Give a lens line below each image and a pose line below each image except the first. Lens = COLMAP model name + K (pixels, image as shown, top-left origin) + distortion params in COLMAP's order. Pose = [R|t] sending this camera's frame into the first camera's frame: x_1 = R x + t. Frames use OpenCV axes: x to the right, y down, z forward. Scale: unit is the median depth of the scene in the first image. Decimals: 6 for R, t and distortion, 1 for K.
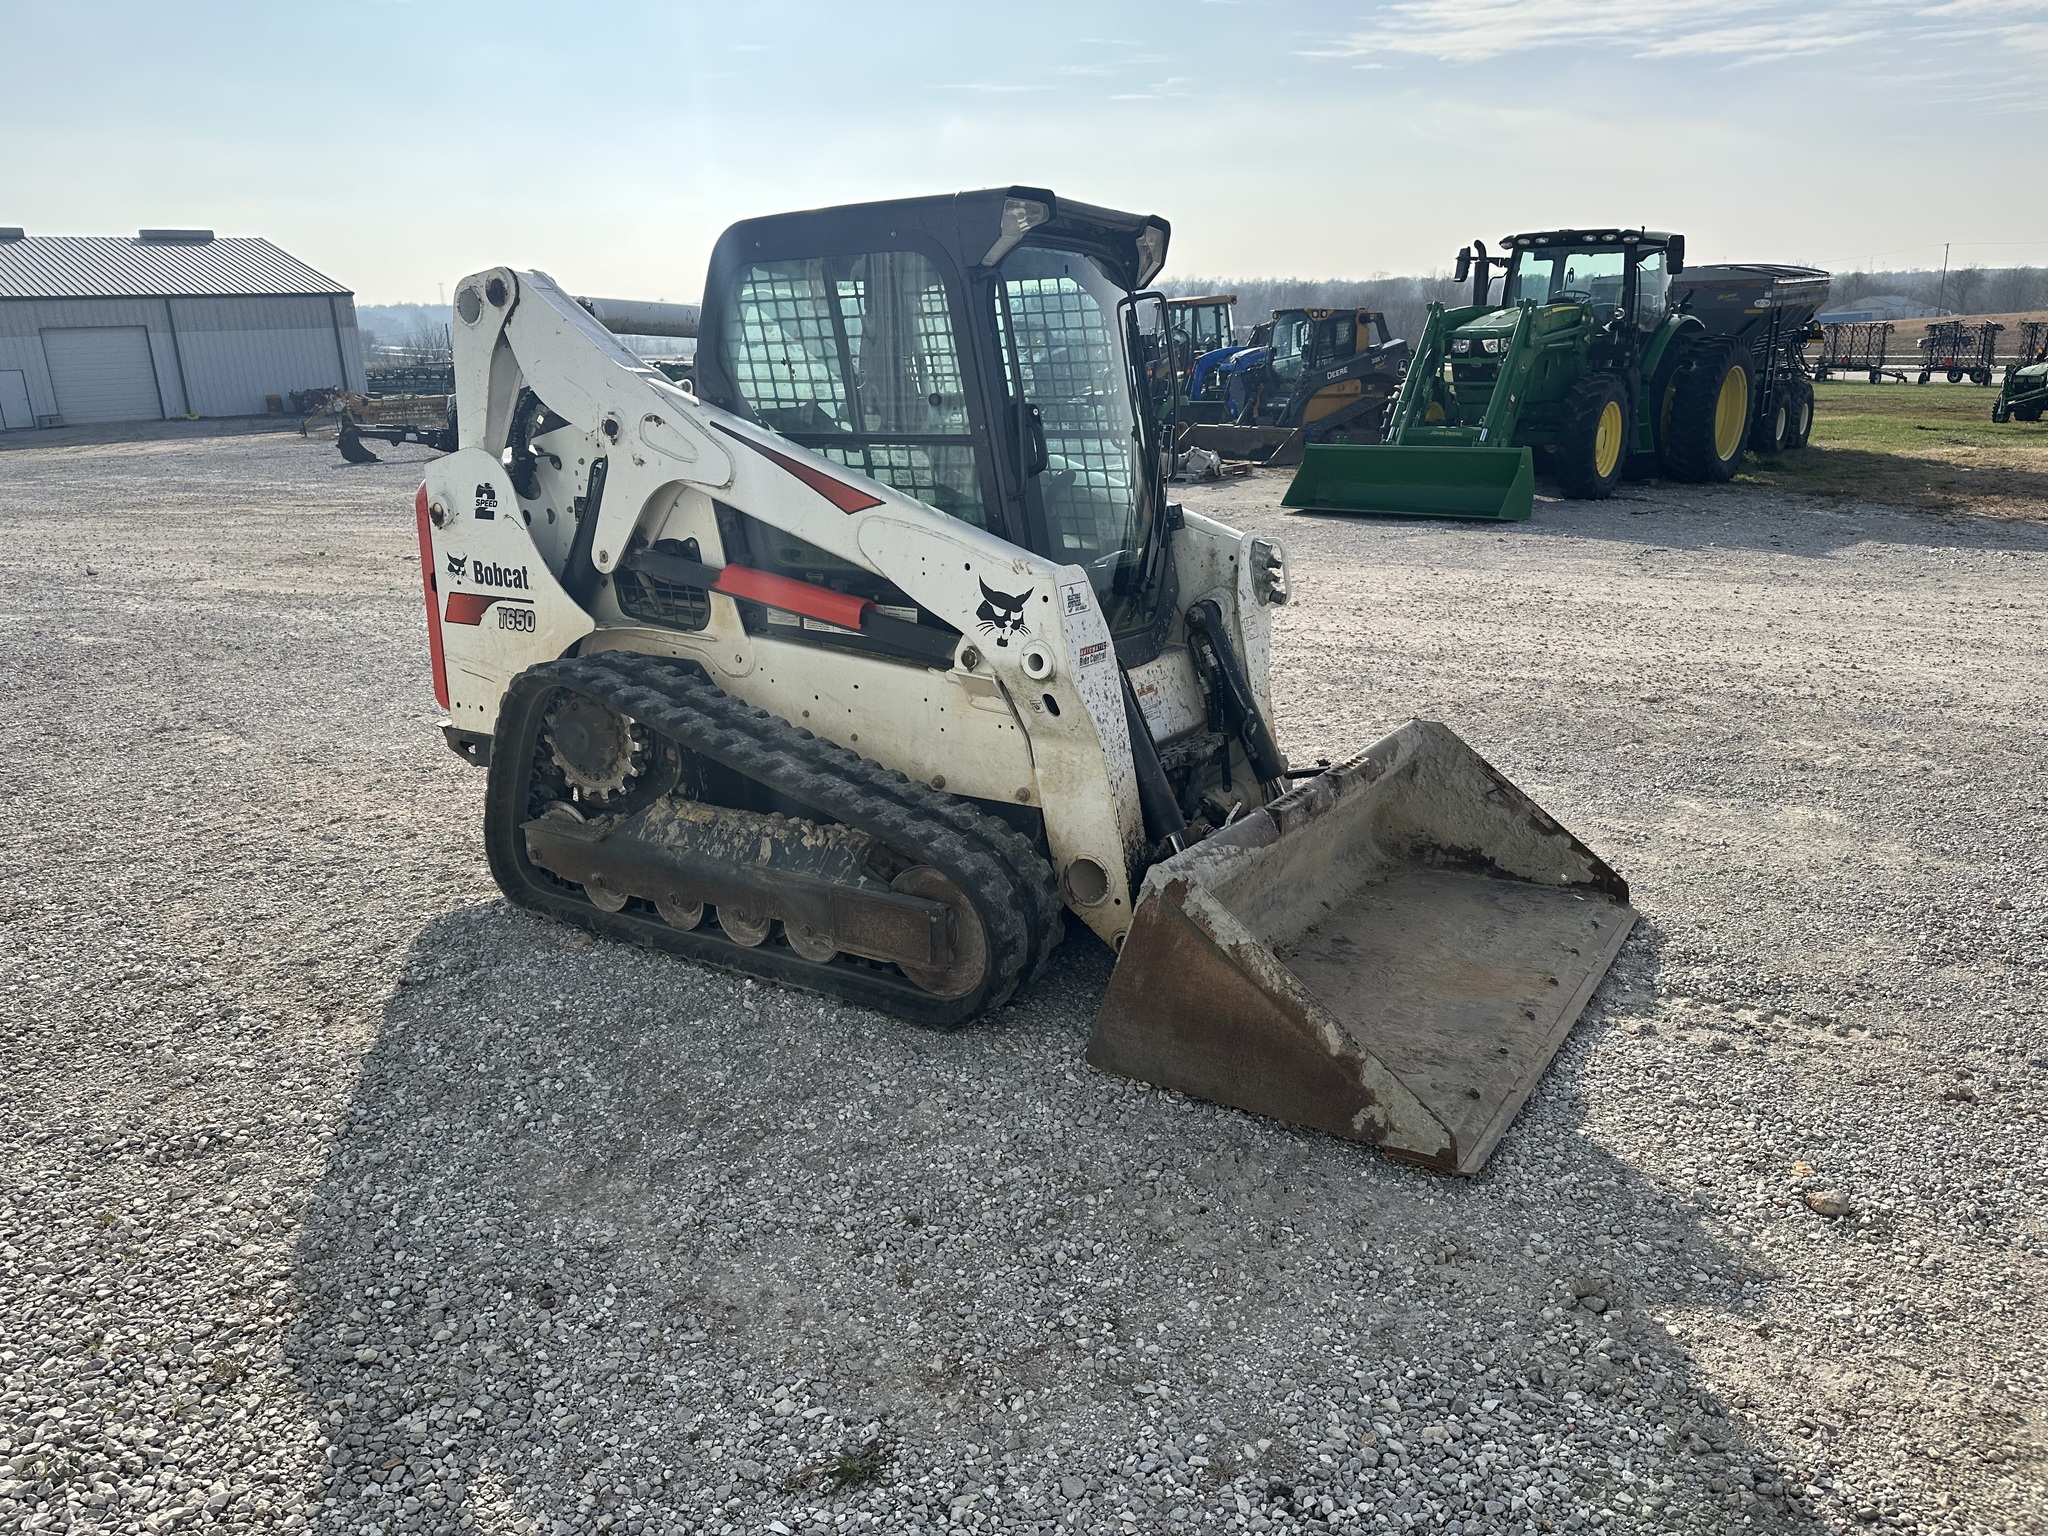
lens RADIAL K [[1423.3, 0, 1015.0], [0, 1423.3, 773.2], [0, 0, 1]] dist [0.066329, -0.086577]
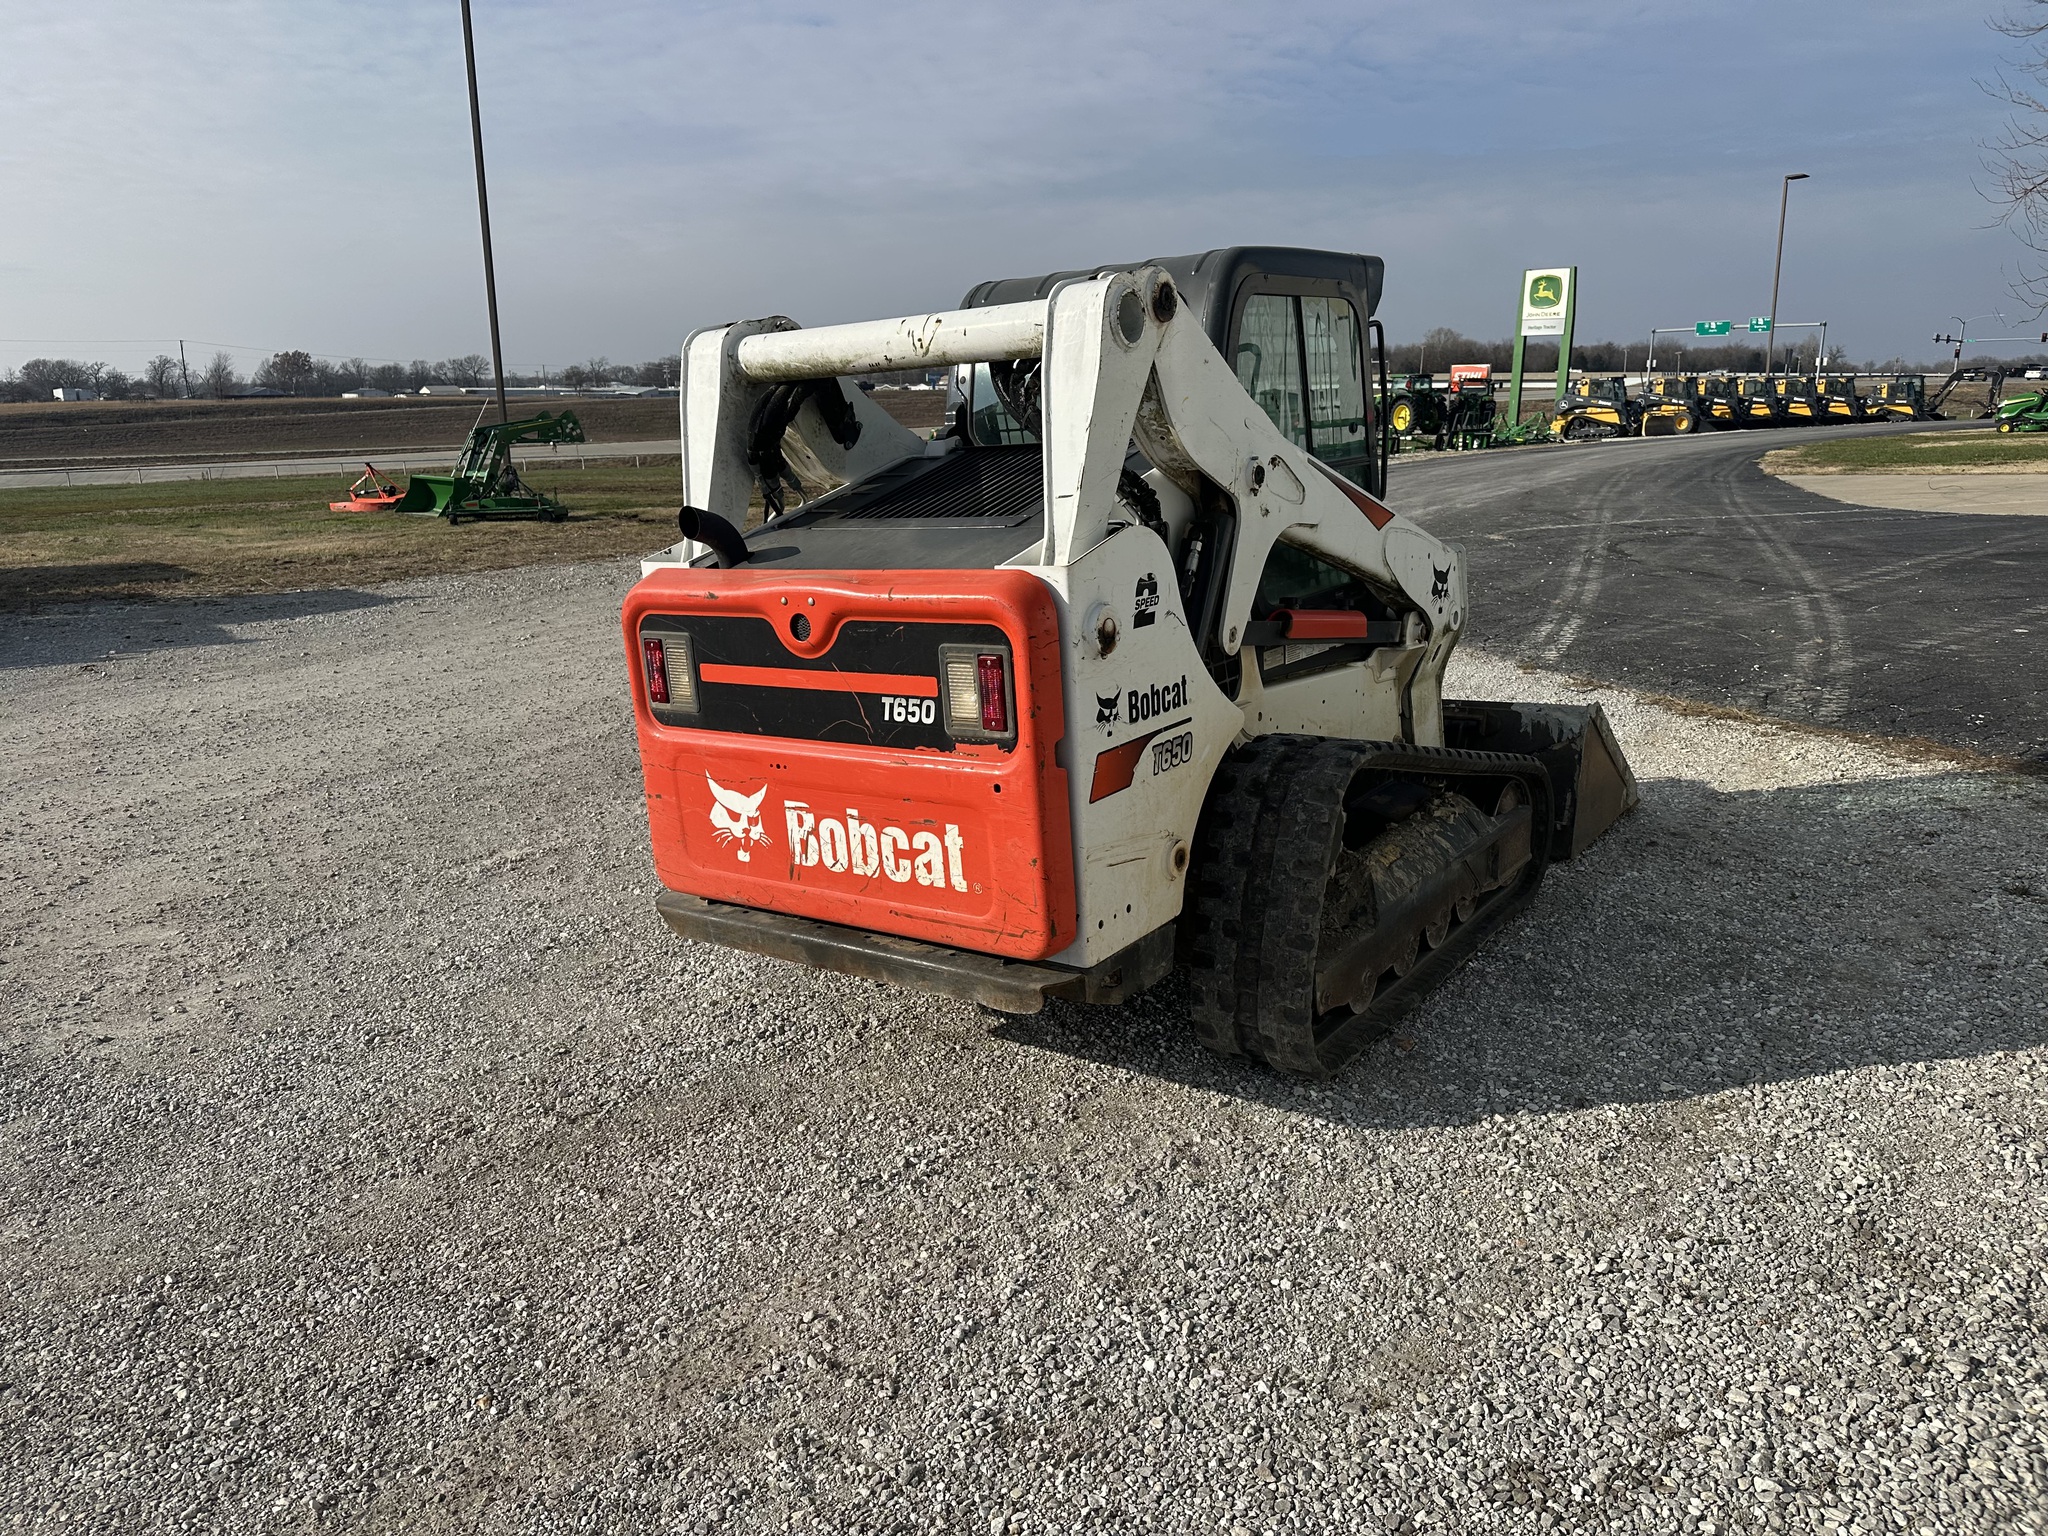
lens RADIAL K [[1456.2, 0, 1049.4], [0, 1456.2, 785.3], [0, 0, 1]] dist [0.043072, -0.072247]
pose [[0.033298, -0.242673, 0.969536, -1.099014], [0.306806, 0.925718, 0.221169, -0.279603], [-0.951189, 0.290096, 0.105278, 0.996117]]
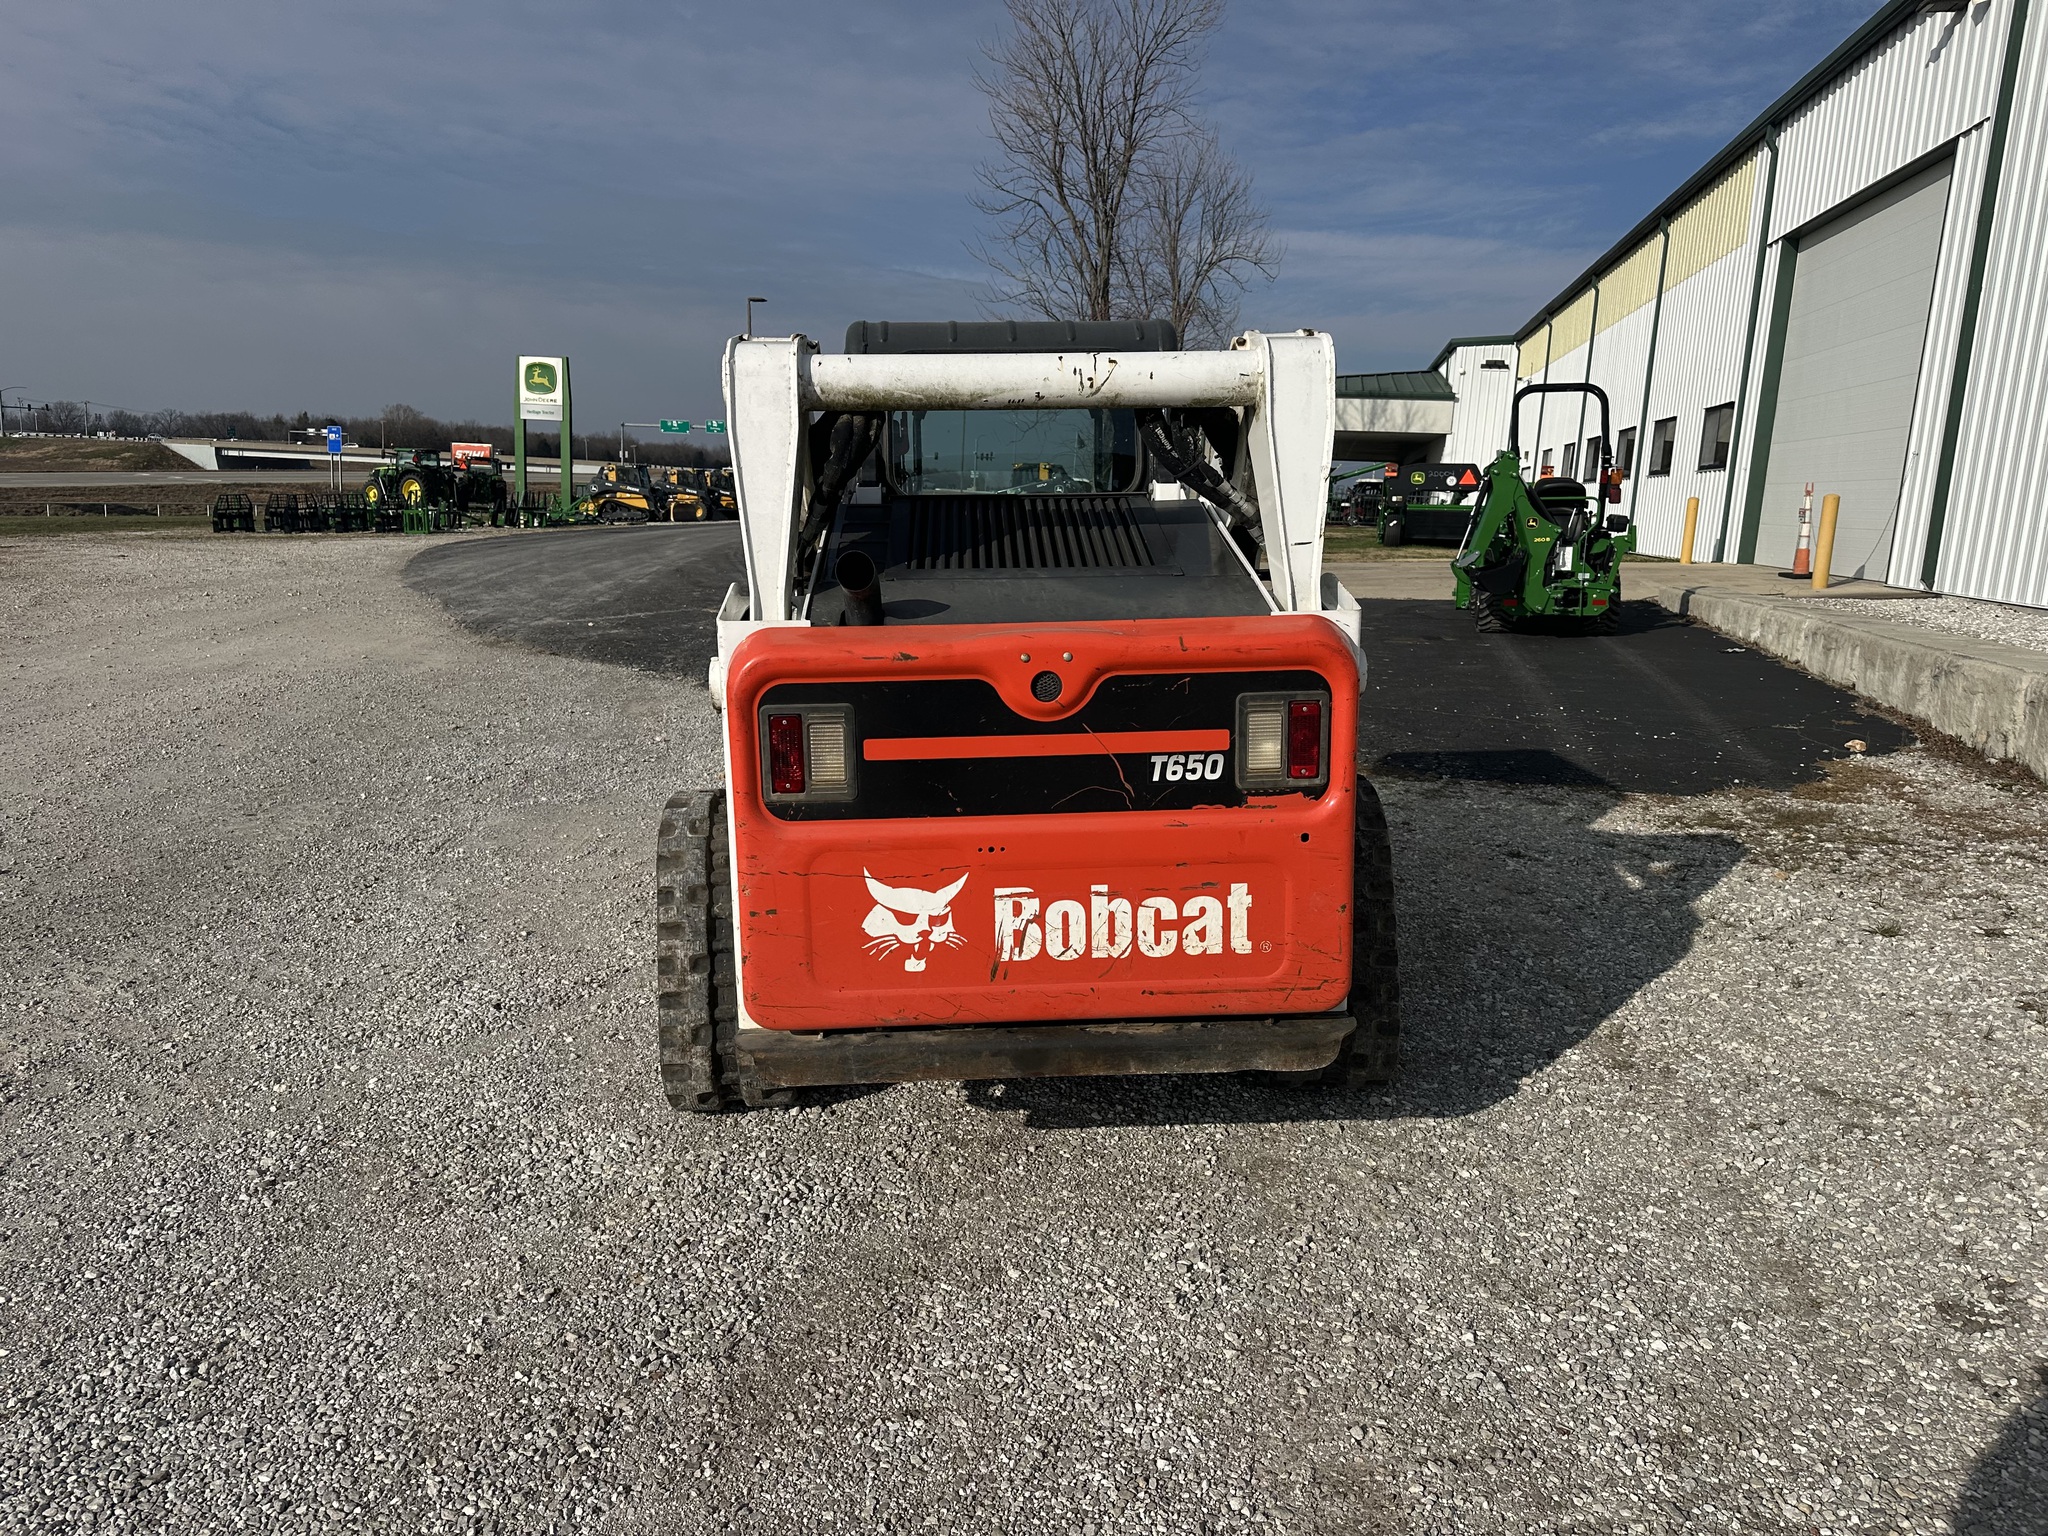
lens RADIAL K [[1437.5, 0, 1046.8], [0, 1437.5, 746.2], [0, 0, 1]] dist [0.059651, -0.060739]
pose [[-0.593663, -0.144247, 0.791680, -0.882919], [0.213460, 0.920332, 0.327756, -0.414338], [-0.775886, 0.363569, -0.515576, 1.508367]]
